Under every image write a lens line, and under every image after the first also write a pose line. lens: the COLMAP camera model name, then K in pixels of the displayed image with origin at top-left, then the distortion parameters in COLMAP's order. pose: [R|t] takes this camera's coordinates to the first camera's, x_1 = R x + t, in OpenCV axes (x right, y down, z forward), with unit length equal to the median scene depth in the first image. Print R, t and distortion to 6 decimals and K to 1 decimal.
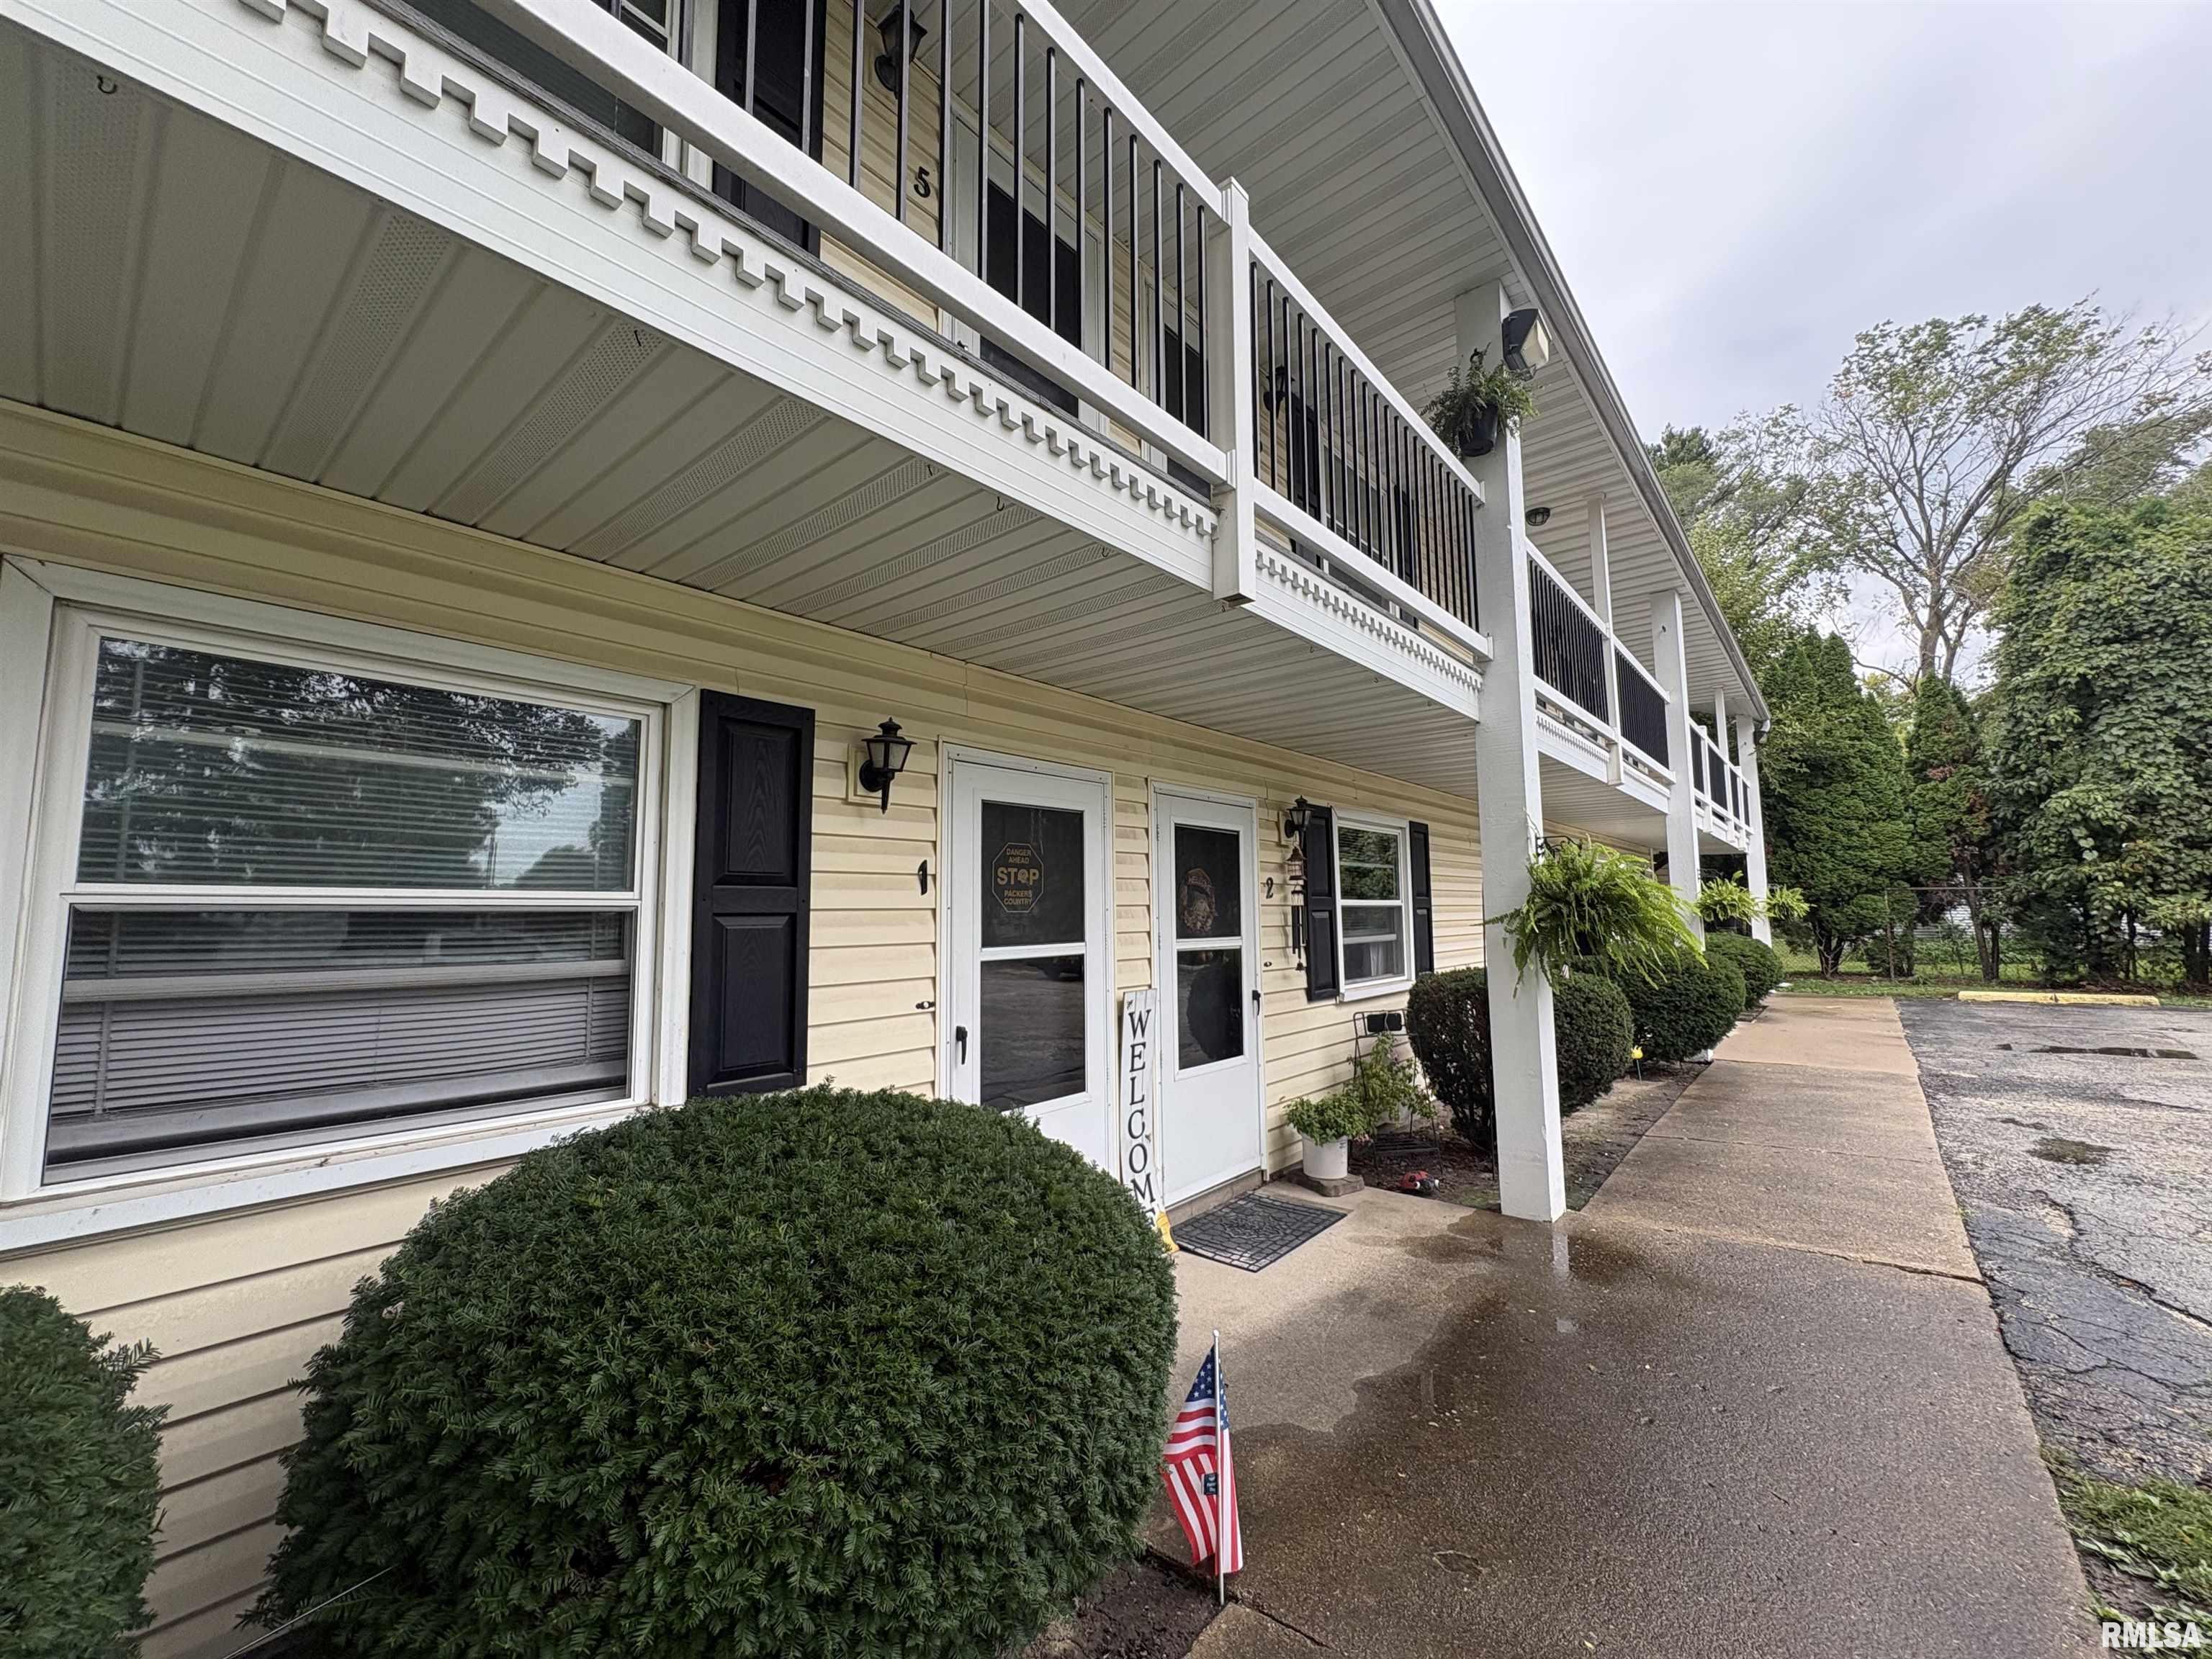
lens RADIAL K [[883.4, 0, 1101.1], [0, 883.4, 829.5], [0, 0, 1]] dist [-0.000005, 0.000233]
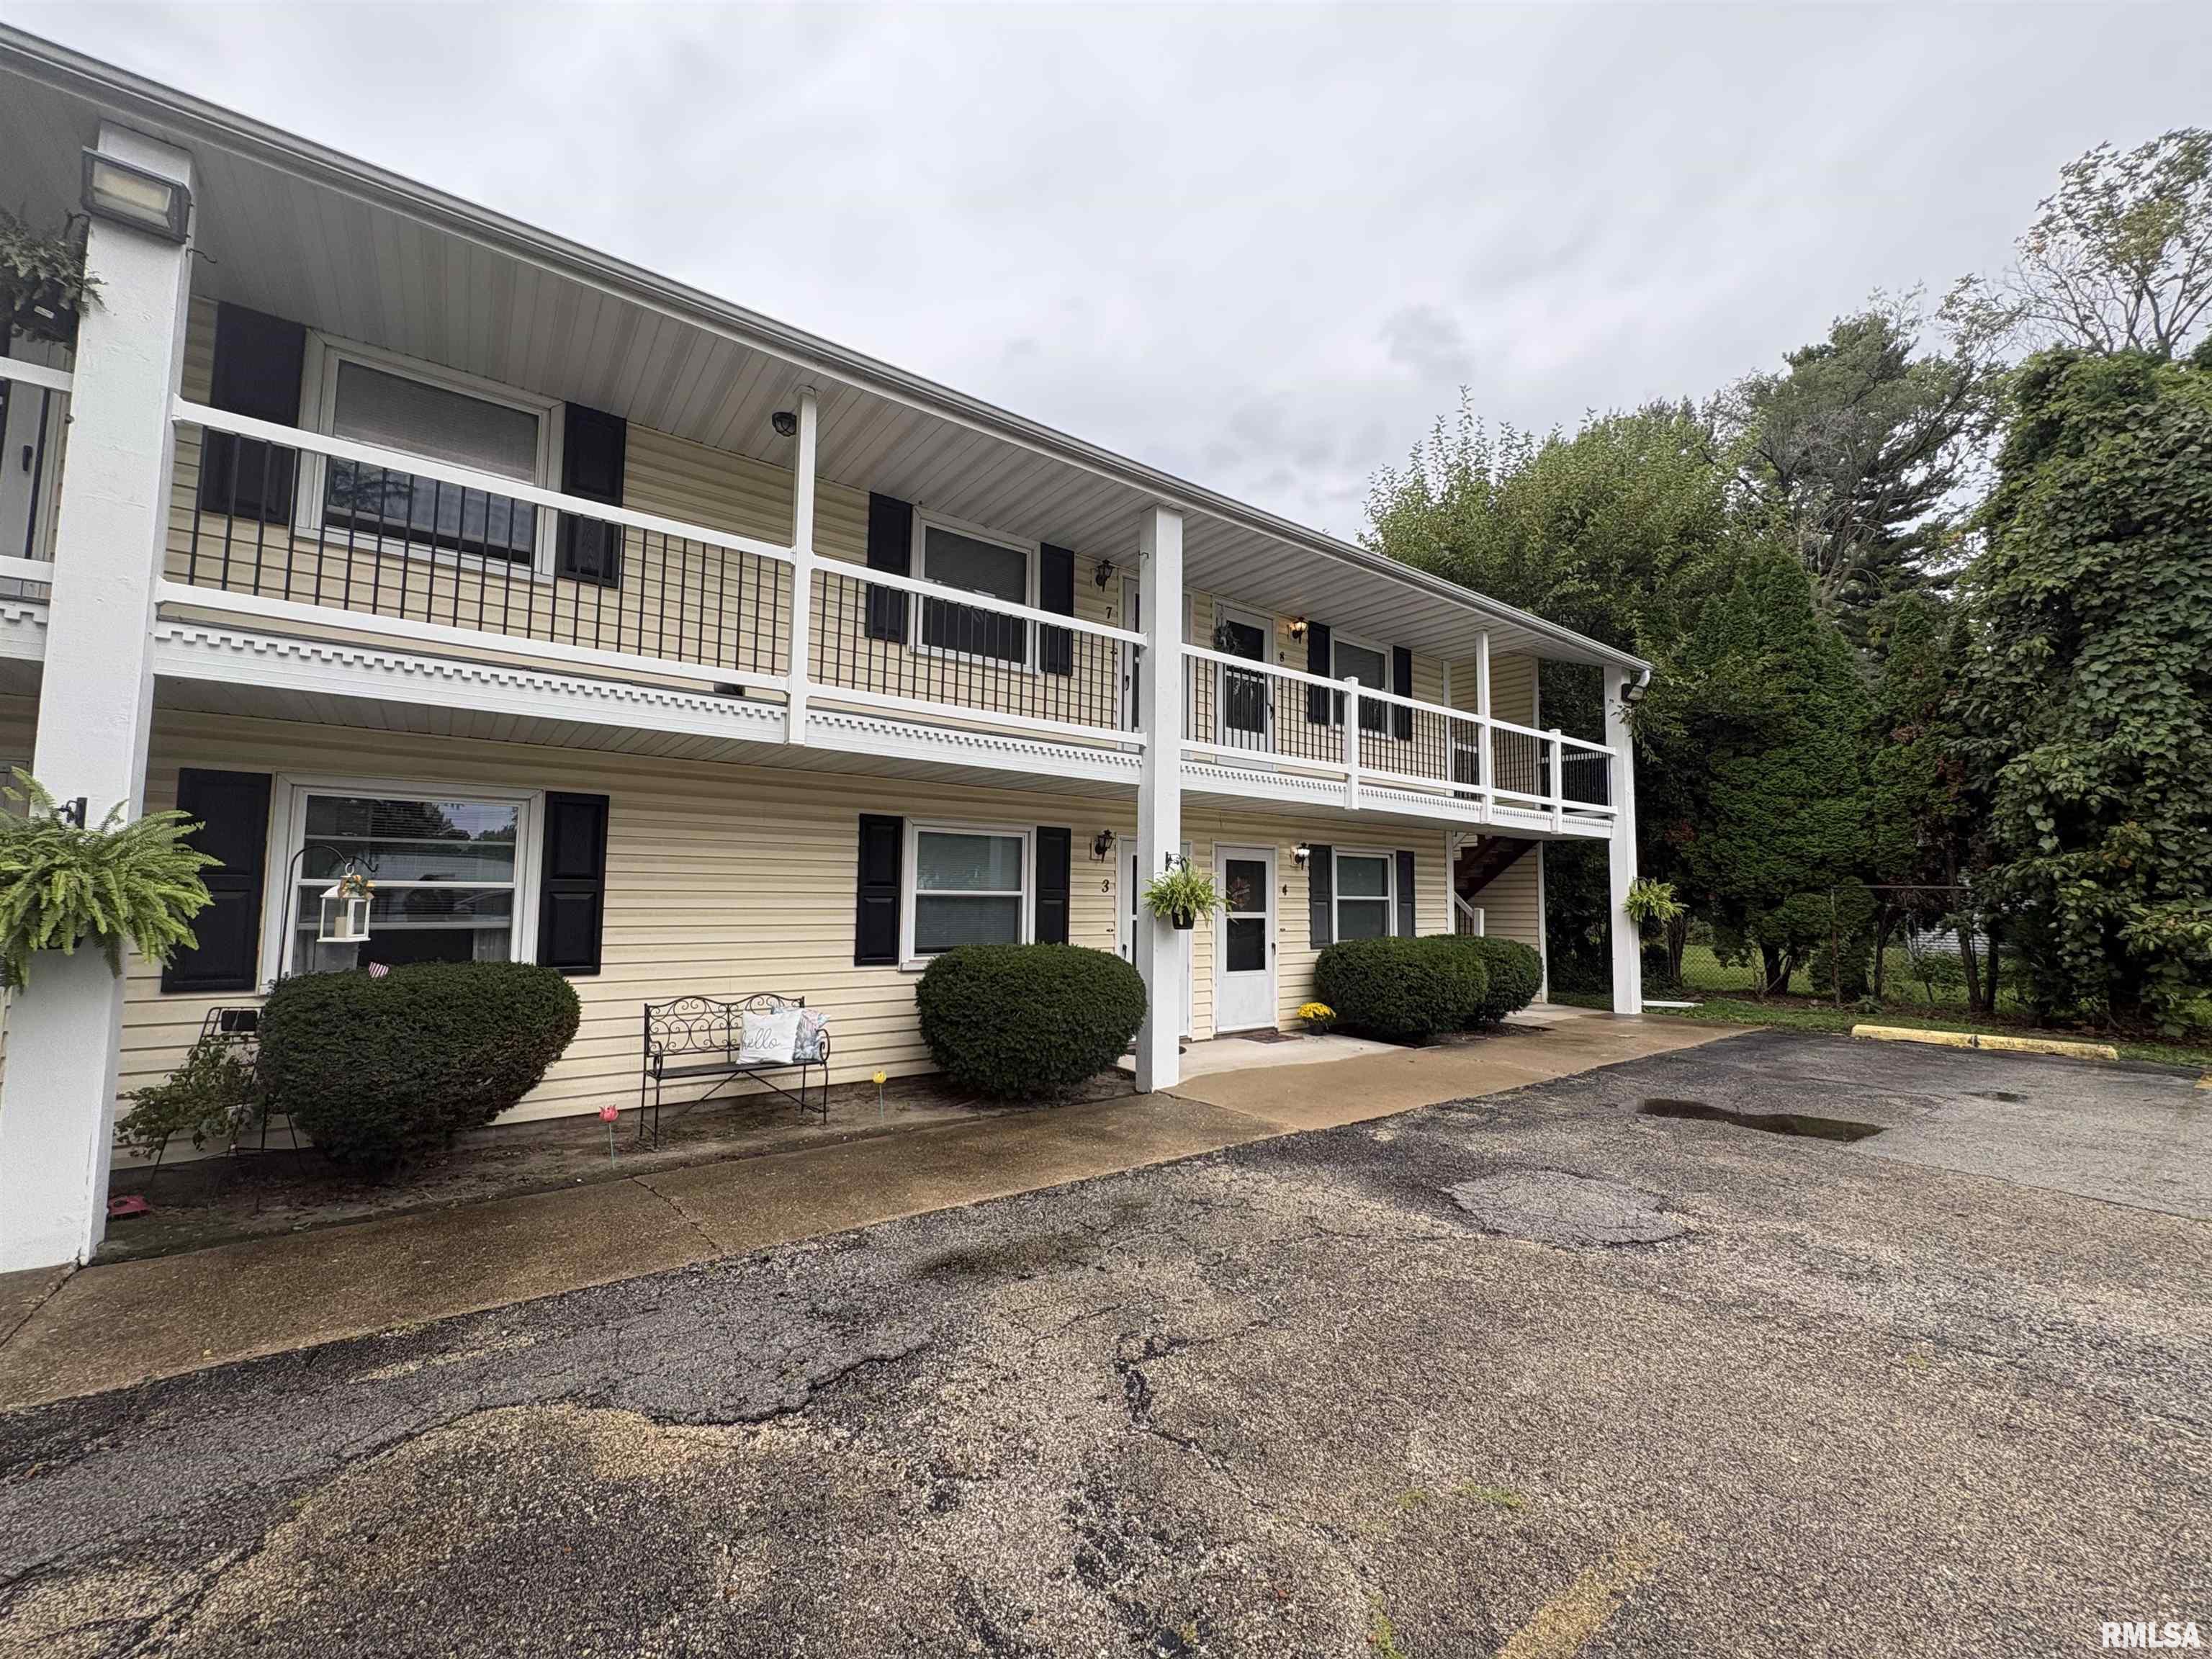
lens RADIAL K [[883.4, 0, 1107.8], [0, 883.4, 828.7], [0, 0, 1]] dist [-0.000005, 0.000233]
pose [[0.975222, 0.004434, -0.221185, 0.536602], [-0.000754, 0.999860, 0.016719, 0.006166], [0.221228, -0.016138, 0.975089, 0.139157]]
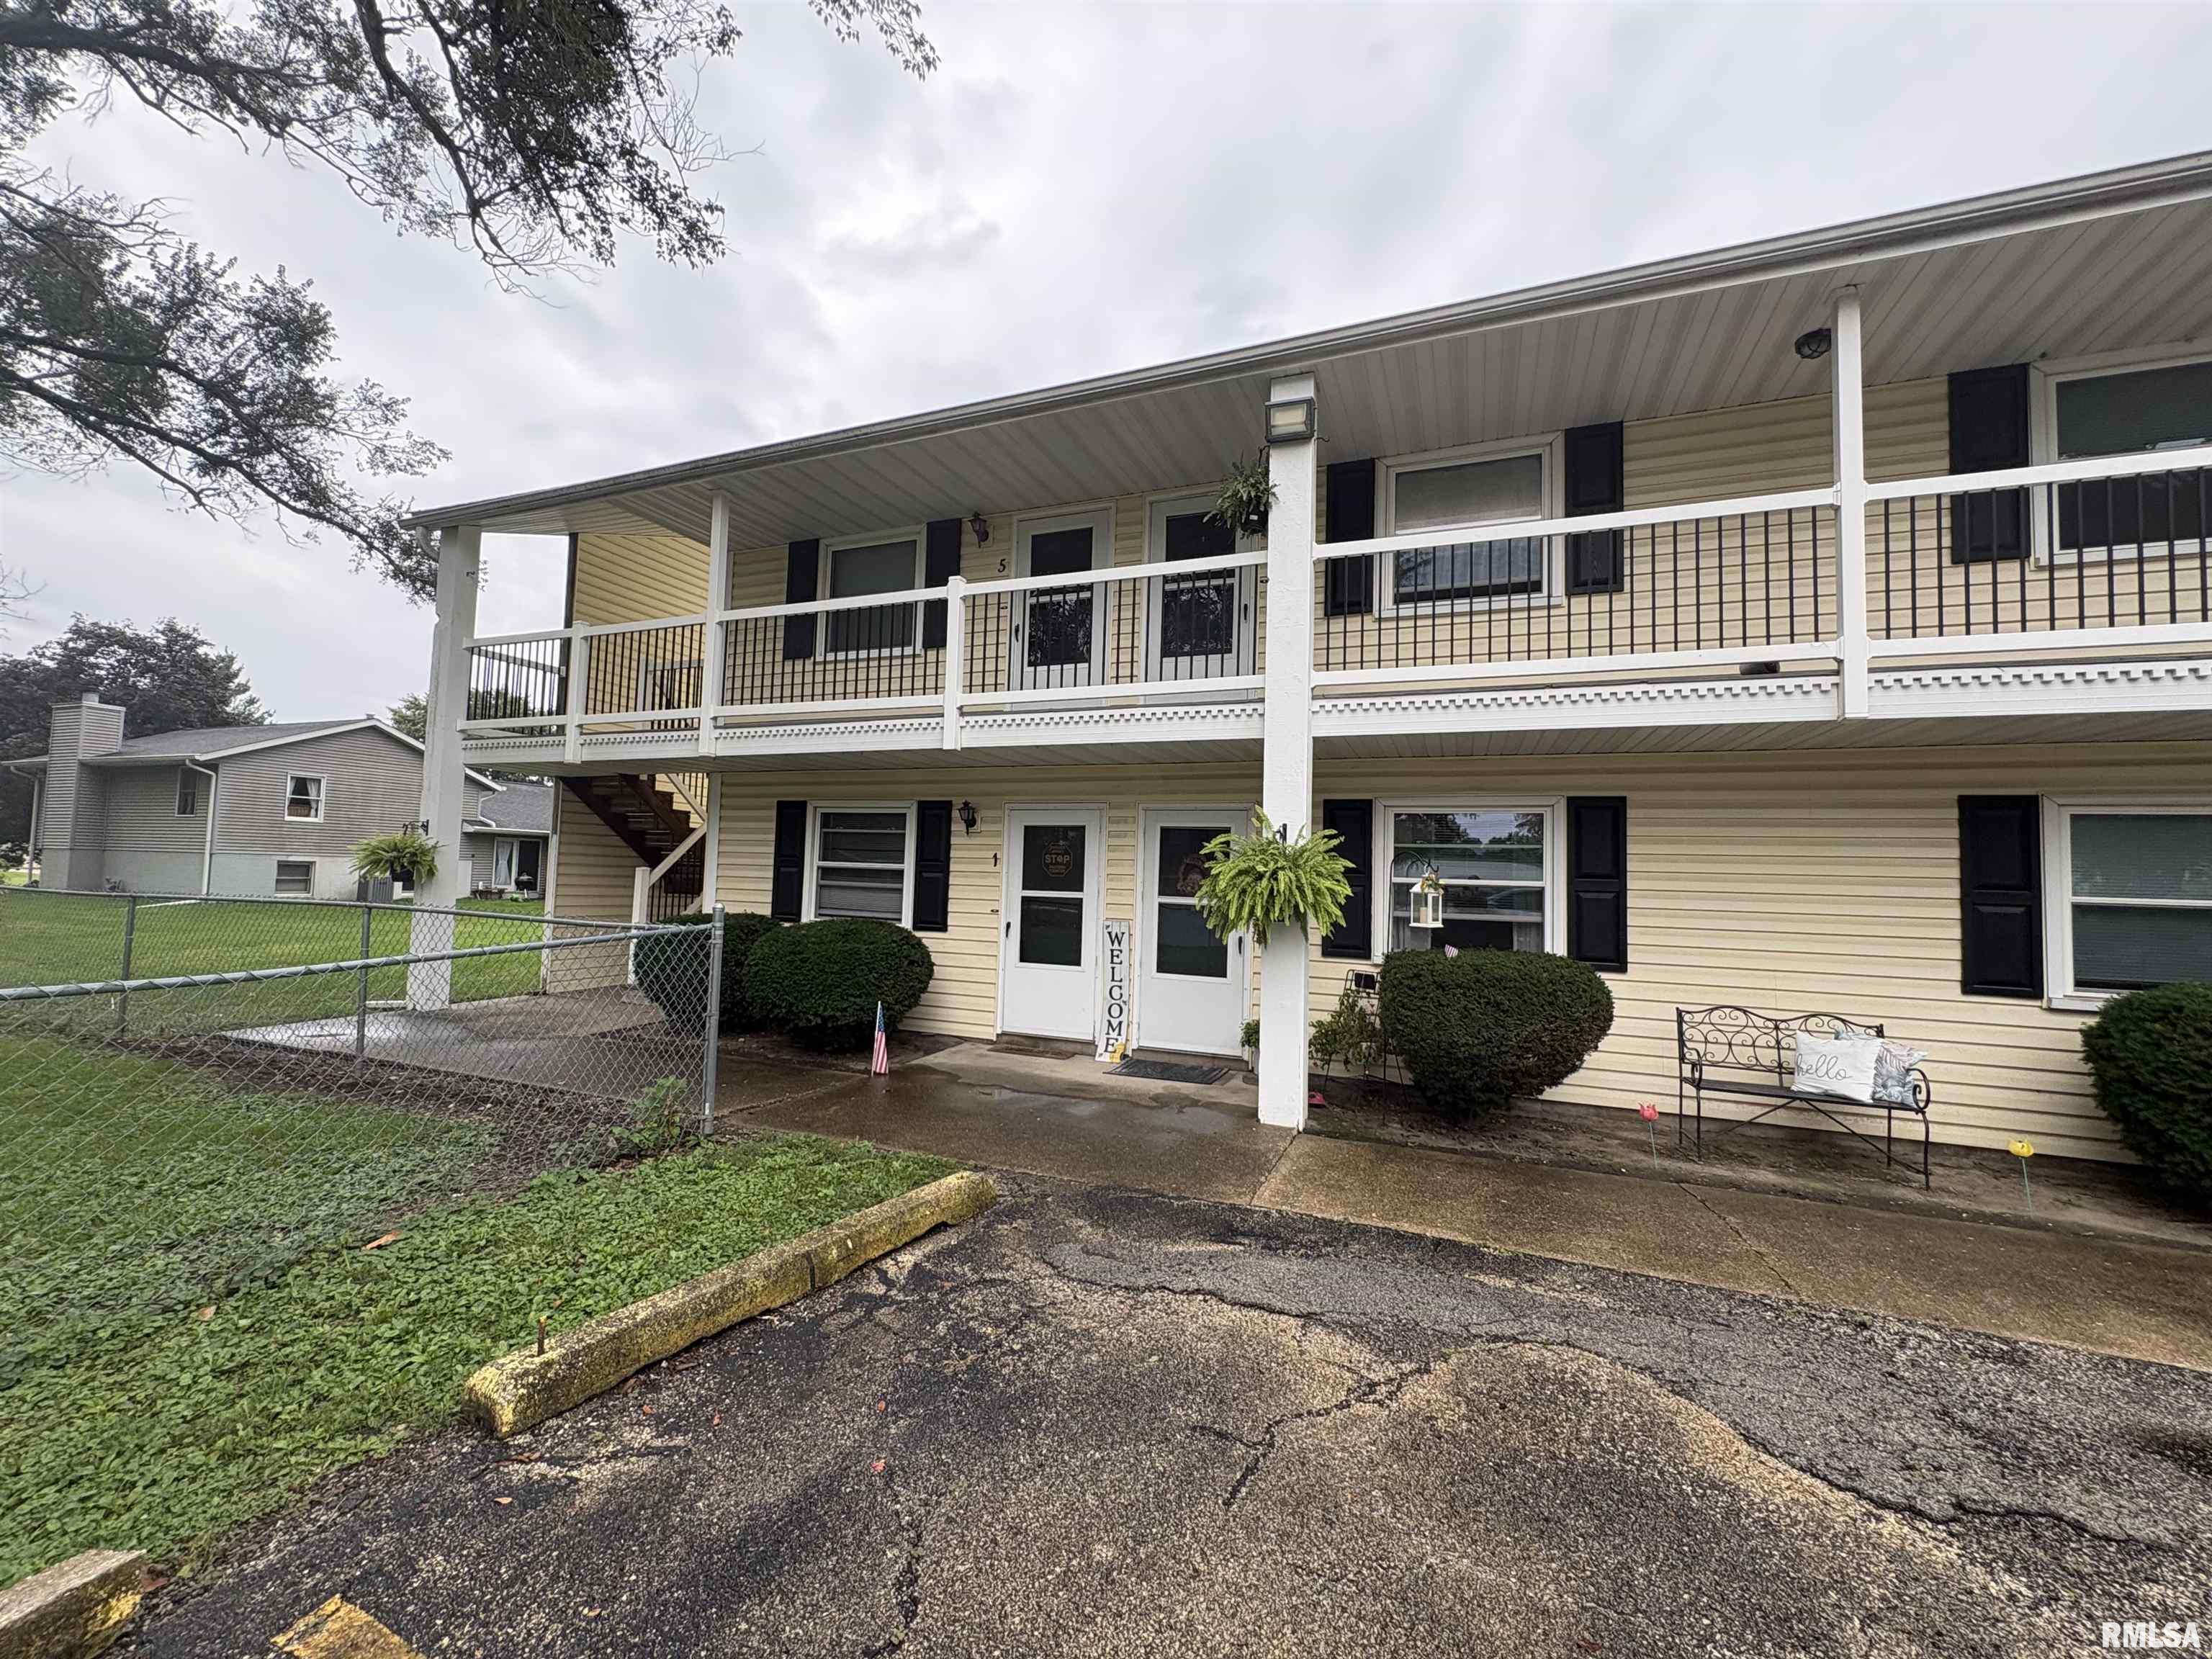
lens RADIAL K [[883.4, 0, 1103.6], [0, 883.4, 830.1], [0, 0, 1]] dist [-0.000005, 0.000233]
pose [[0.312280, -0.031650, -0.949463, 0.536465], [0.055990, 0.998321, -0.014864, 0.006028], [0.948339, -0.048518, 0.313528, 0.123369]]
